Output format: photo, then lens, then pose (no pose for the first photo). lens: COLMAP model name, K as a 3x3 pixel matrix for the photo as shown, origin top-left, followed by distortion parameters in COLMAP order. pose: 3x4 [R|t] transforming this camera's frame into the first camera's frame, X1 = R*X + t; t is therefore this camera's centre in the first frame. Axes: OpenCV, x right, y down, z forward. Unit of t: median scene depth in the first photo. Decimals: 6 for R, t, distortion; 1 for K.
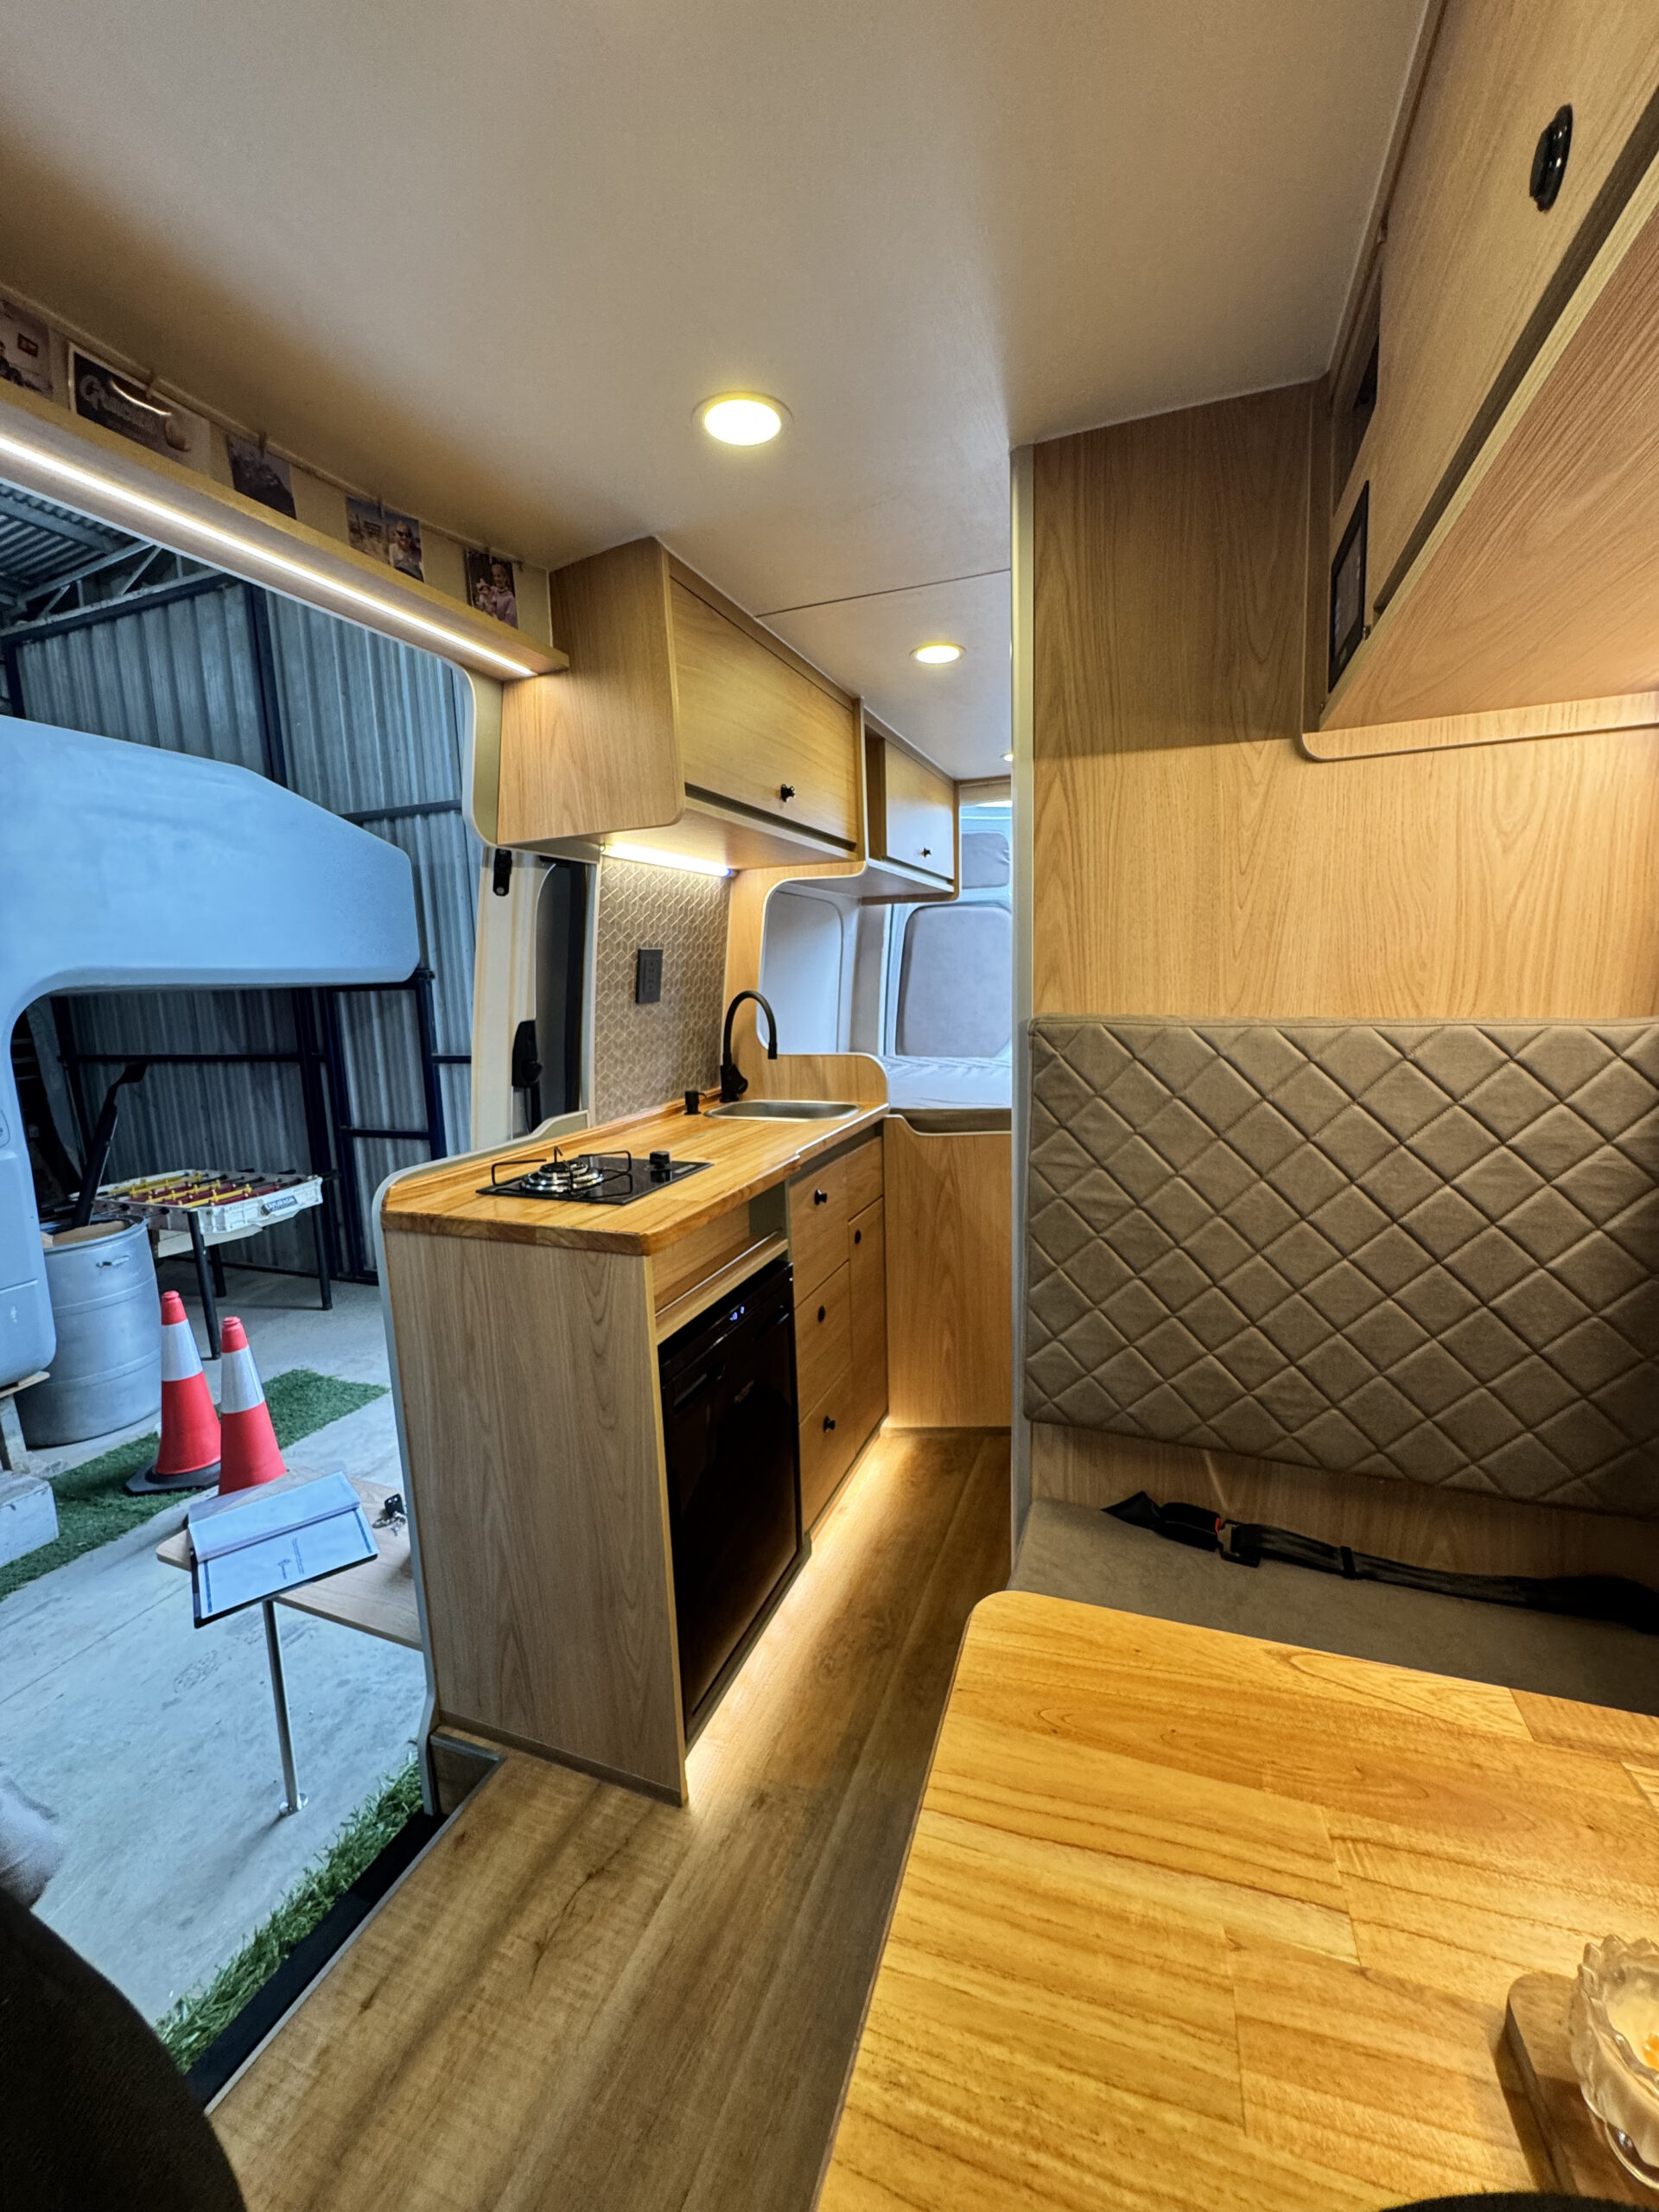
lens RADIAL K [[890.3, 0, 830.8], [0, 890.3, 1105.6], [0, 0, 1]] dist [-0.002677, -0.000118]
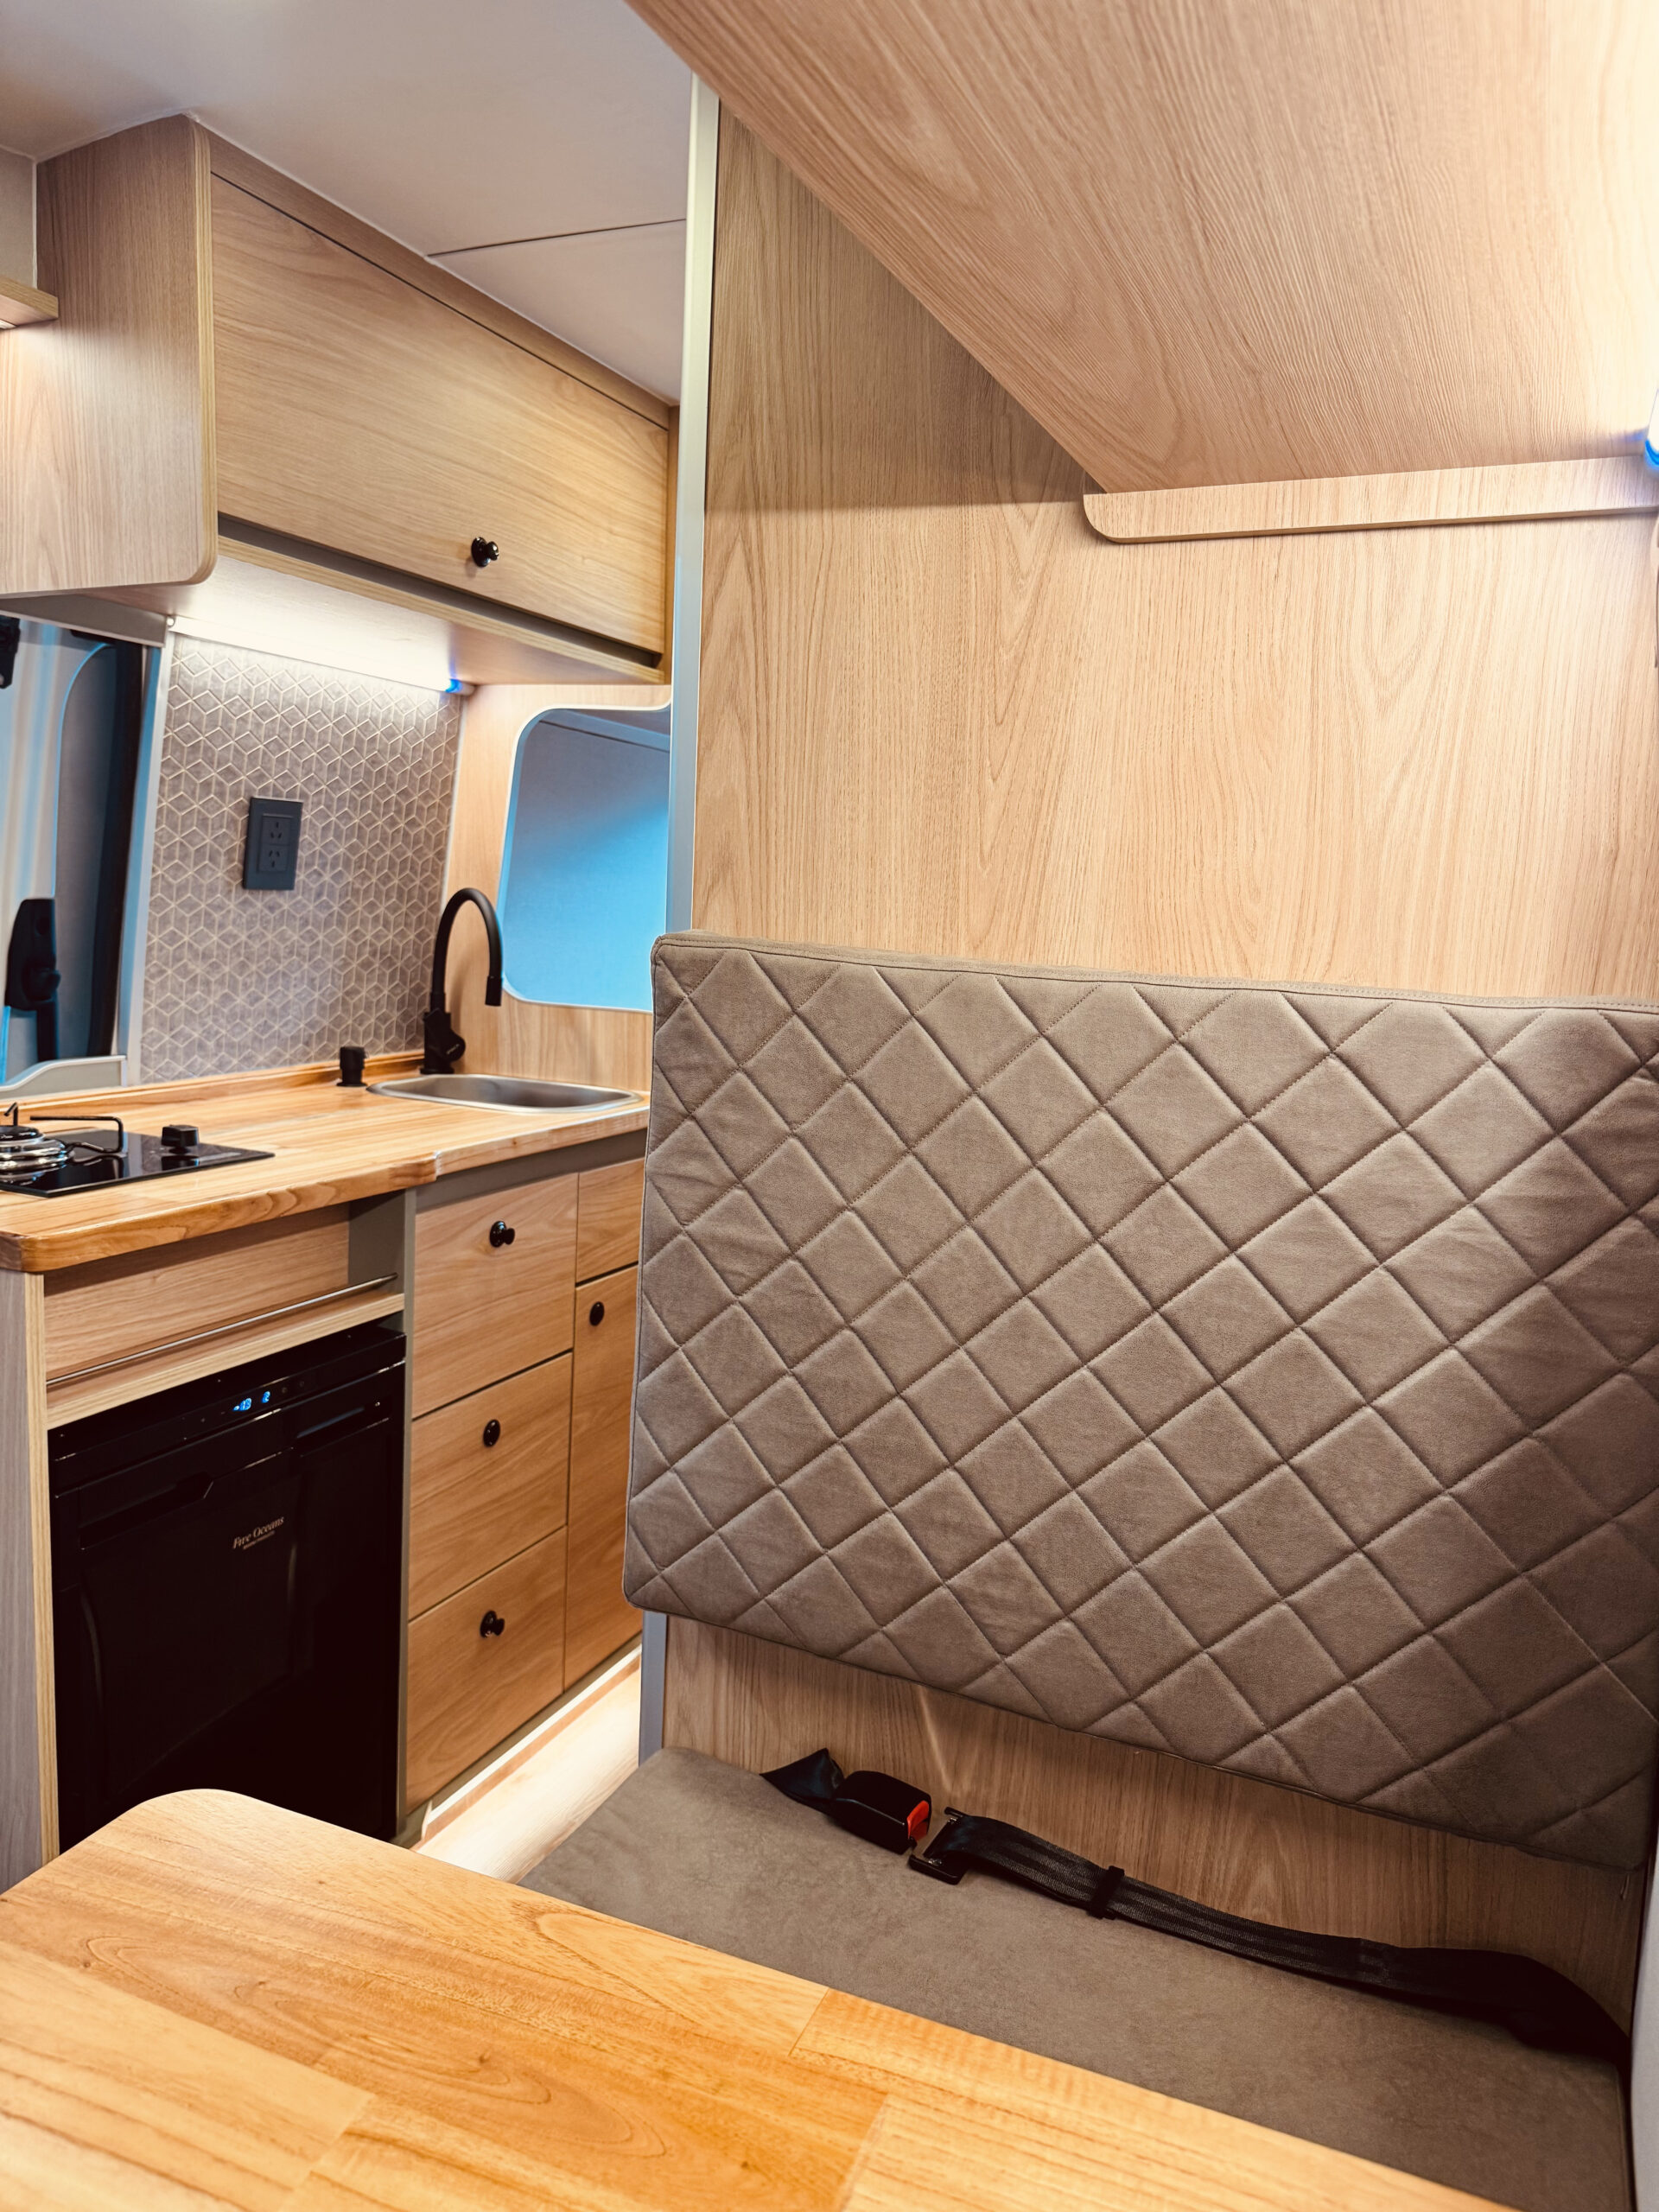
lens RADIAL K [[1565.0, 0, 822.4], [0, 1565.0, 1114.3], [0, 0, 1]] dist [0.107053, -0.155000]
pose [[0.995353, 0.086252, -0.042804, 0.377626], [-0.086892, 0.996129, -0.013306, 0.027574], [0.041490, 0.016964, 0.998995, -0.069776]]
